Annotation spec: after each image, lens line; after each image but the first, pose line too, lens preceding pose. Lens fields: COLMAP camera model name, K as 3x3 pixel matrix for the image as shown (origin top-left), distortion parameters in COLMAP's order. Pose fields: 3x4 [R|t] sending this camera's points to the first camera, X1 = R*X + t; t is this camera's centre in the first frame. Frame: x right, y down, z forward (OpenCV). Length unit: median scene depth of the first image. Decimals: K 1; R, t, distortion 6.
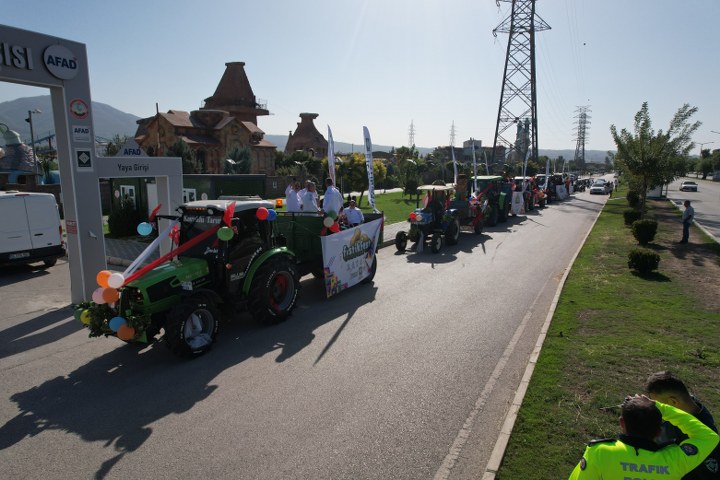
lens RADIAL K [[458.4, 0, 361.7], [0, 458.4, 244.3], [0, 0, 1]] dist [-0.079766, 0.071552]
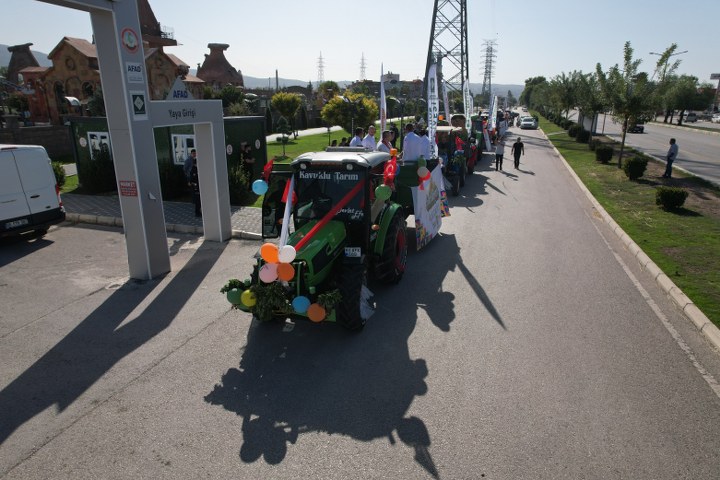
lens RADIAL K [[458.4, 0, 361.7], [0, 458.4, 244.3], [0, 0, 1]] dist [-0.079766, 0.071552]
pose [[0.980986, -0.062716, 0.183666, -0.280464], [0.037288, 0.989623, 0.138763, -0.026303], [-0.190463, -0.129276, 0.973145, 0.065822]]
